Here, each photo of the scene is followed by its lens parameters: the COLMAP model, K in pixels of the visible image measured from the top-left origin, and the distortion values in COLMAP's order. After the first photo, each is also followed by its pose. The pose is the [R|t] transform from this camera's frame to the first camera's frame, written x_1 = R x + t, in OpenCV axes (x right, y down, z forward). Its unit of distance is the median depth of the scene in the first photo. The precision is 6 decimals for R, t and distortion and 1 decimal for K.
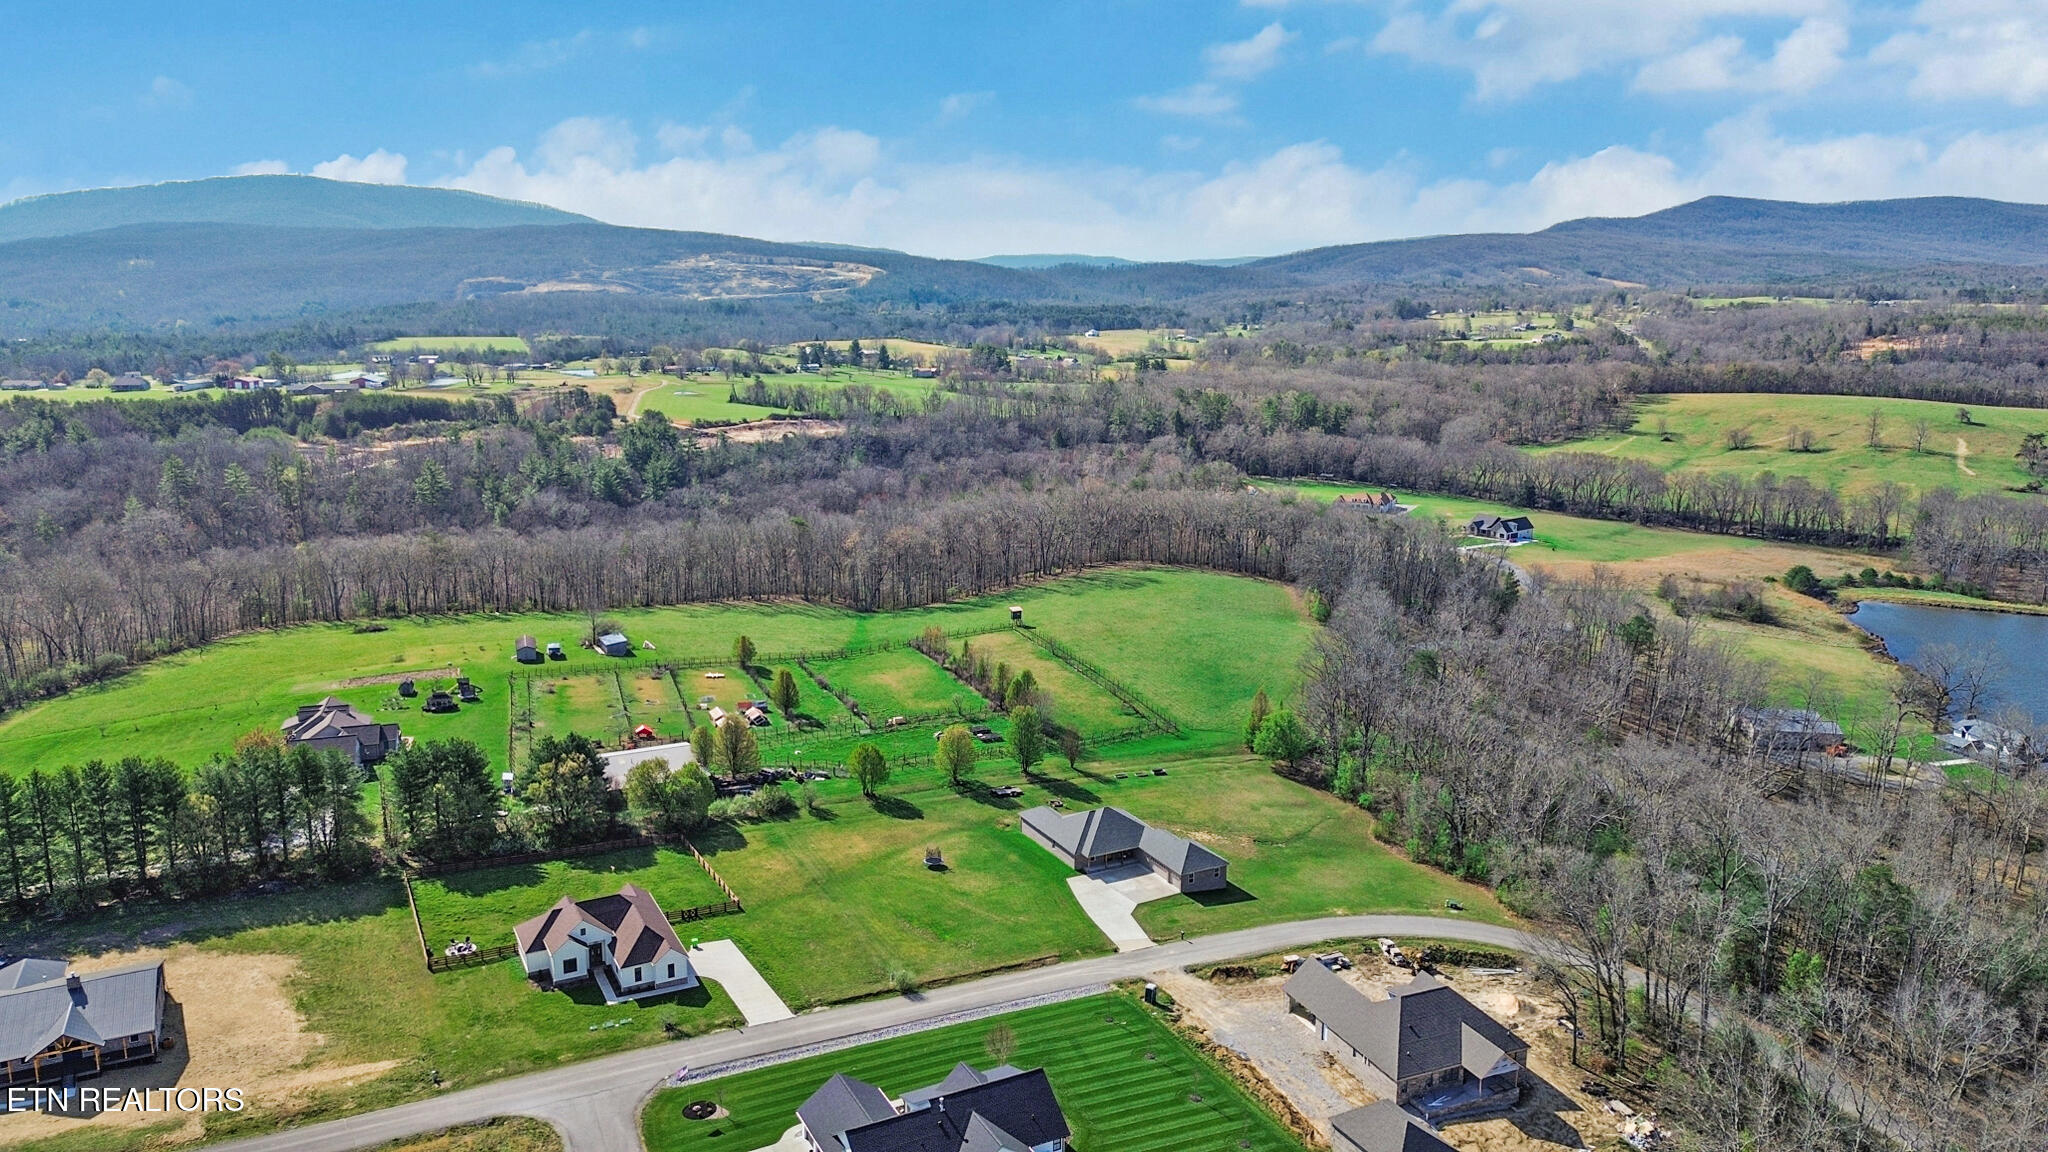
lens RADIAL K [[1429.2, 0, 1024.0], [0, 1429.2, 576.0], [0, 0, 1]] dist [0.068195, -0.056891]
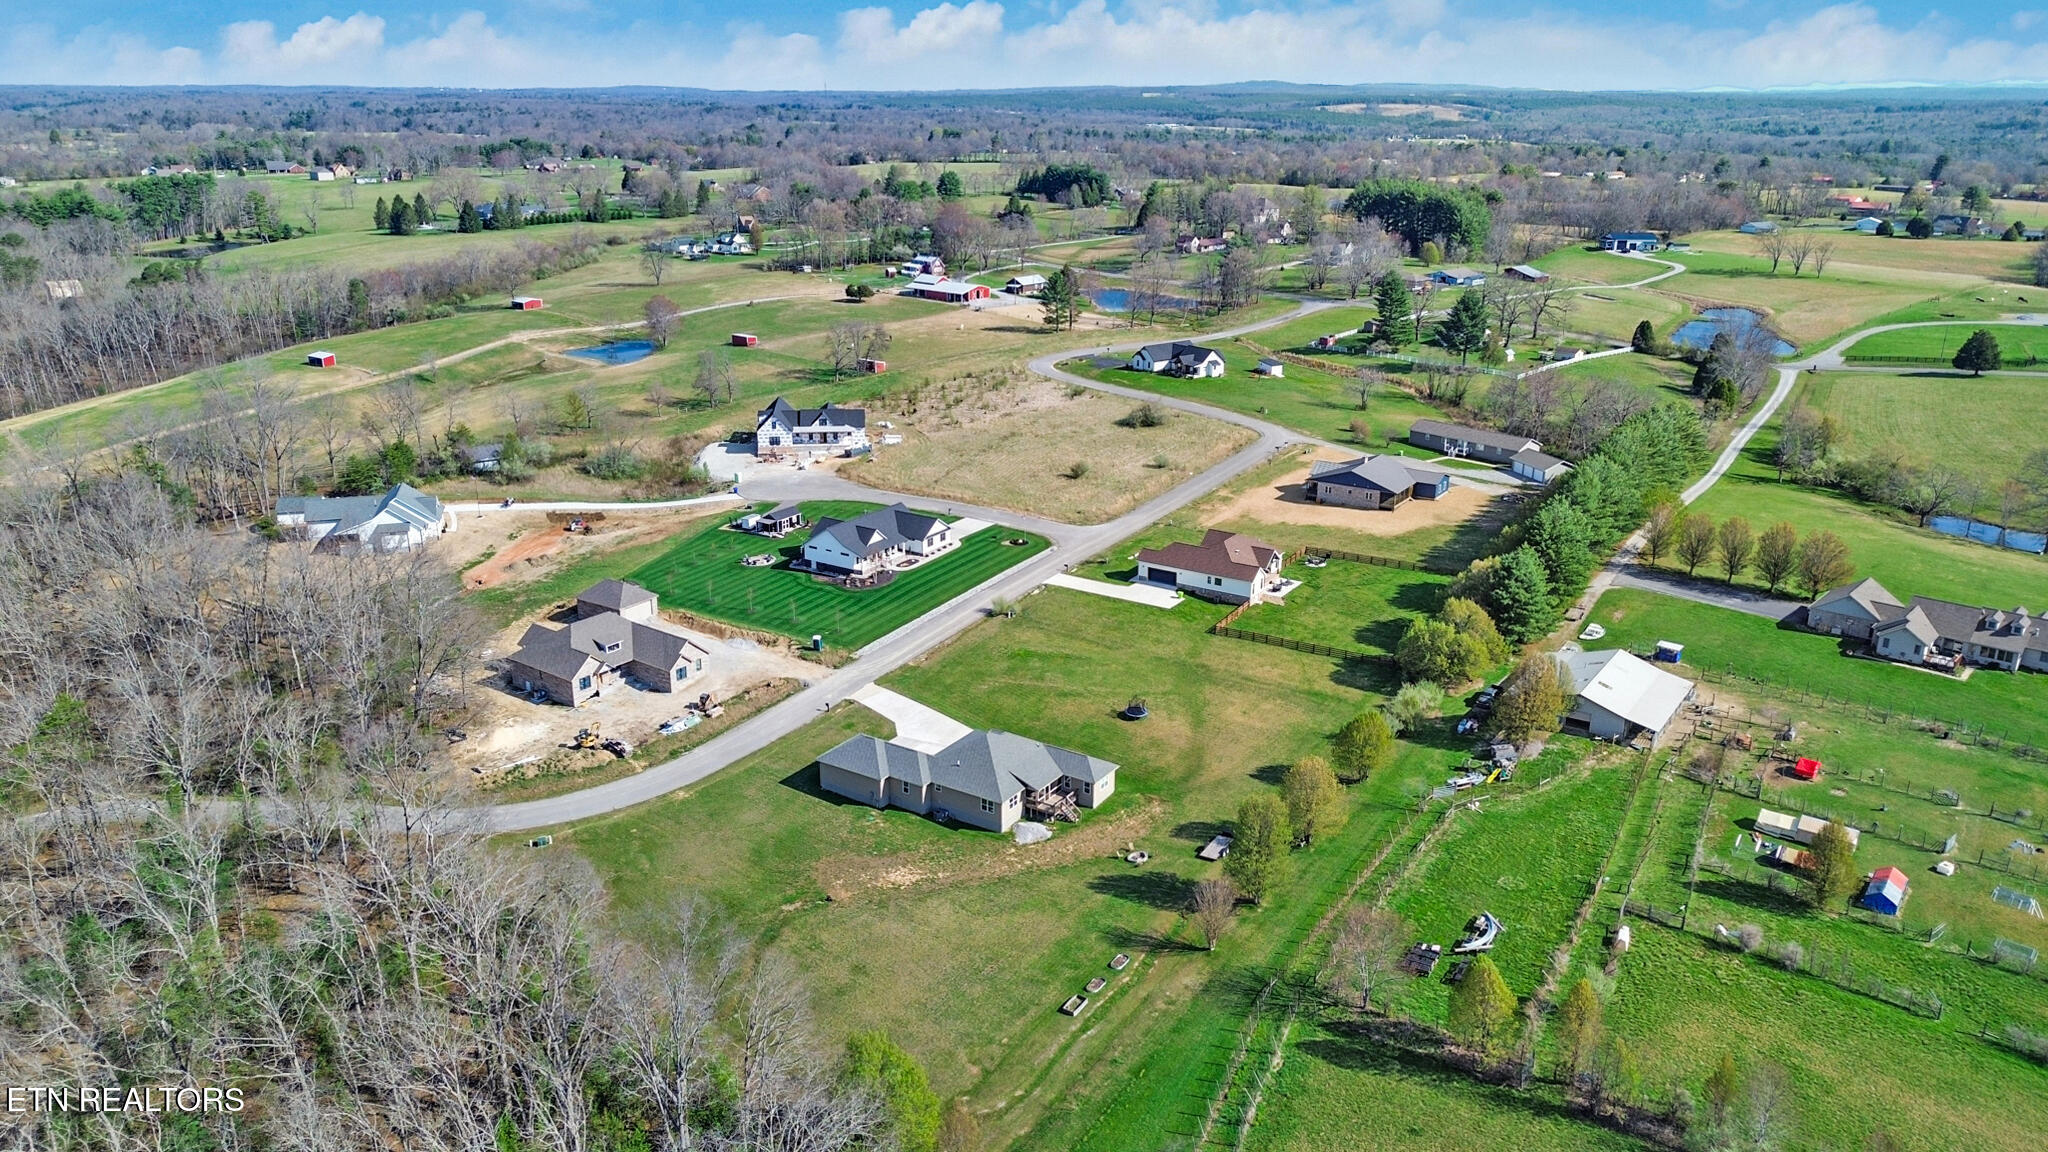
lens RADIAL K [[1438.6, 0, 1010.1], [0, 1438.6, 567.6], [0, 0, 1]] dist [0.099700, -0.106417]
pose [[-0.877992, 0.151519, -0.454062, 0.266280], [-0.098978, 0.870614, 0.481908, -0.202088], [0.468331, 0.468053, -0.749395, 1.063942]]
